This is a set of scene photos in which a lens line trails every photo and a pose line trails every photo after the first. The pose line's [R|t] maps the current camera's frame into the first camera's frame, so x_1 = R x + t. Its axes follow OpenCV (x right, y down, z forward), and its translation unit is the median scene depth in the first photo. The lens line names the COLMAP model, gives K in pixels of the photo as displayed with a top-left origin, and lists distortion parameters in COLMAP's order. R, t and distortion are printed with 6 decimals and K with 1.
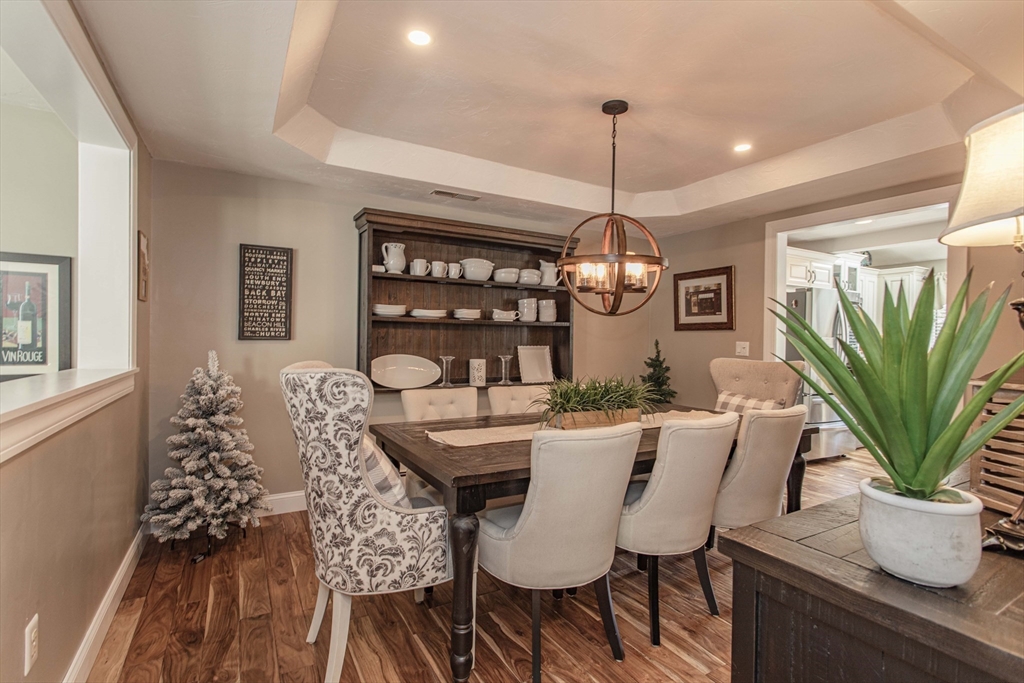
lens RADIAL K [[489.8, 0, 514.4], [0, 489.8, 341.8], [0, 0, 1]] dist [0.002418, 0.000092]
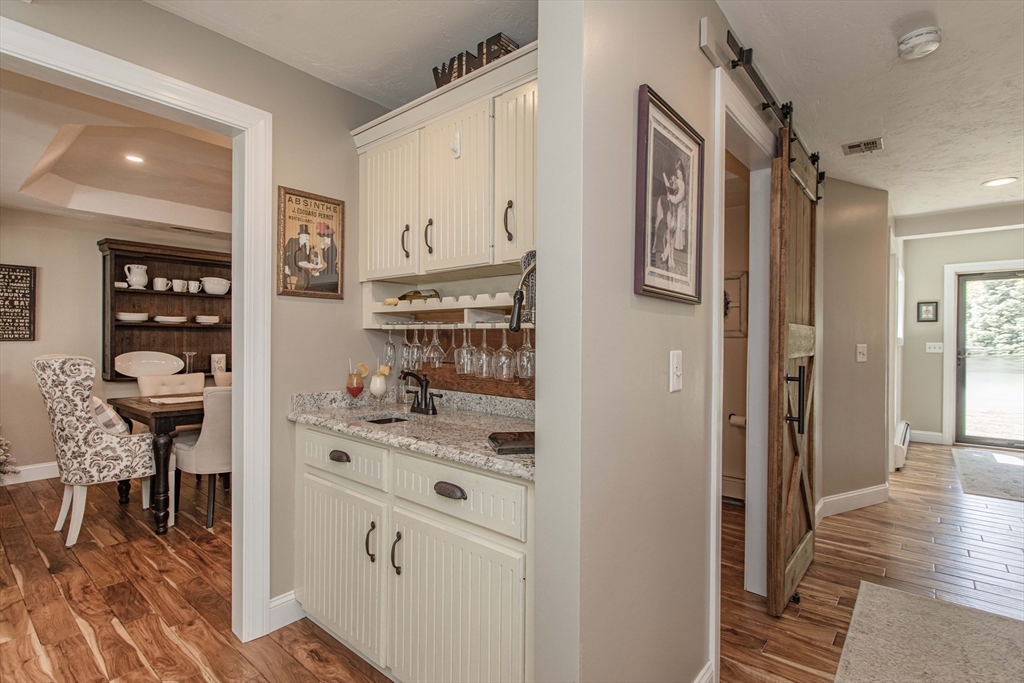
lens RADIAL K [[489.8, 0, 512.2], [0, 489.8, 342.1], [0, 0, 1]] dist [0.002418, 0.000092]
pose [[0.937680, -0.009404, 0.347372, 0.296895], [0.007623, 0.999950, 0.006495, 0.001398], [-0.347415, -0.003442, 0.937705, -0.709780]]
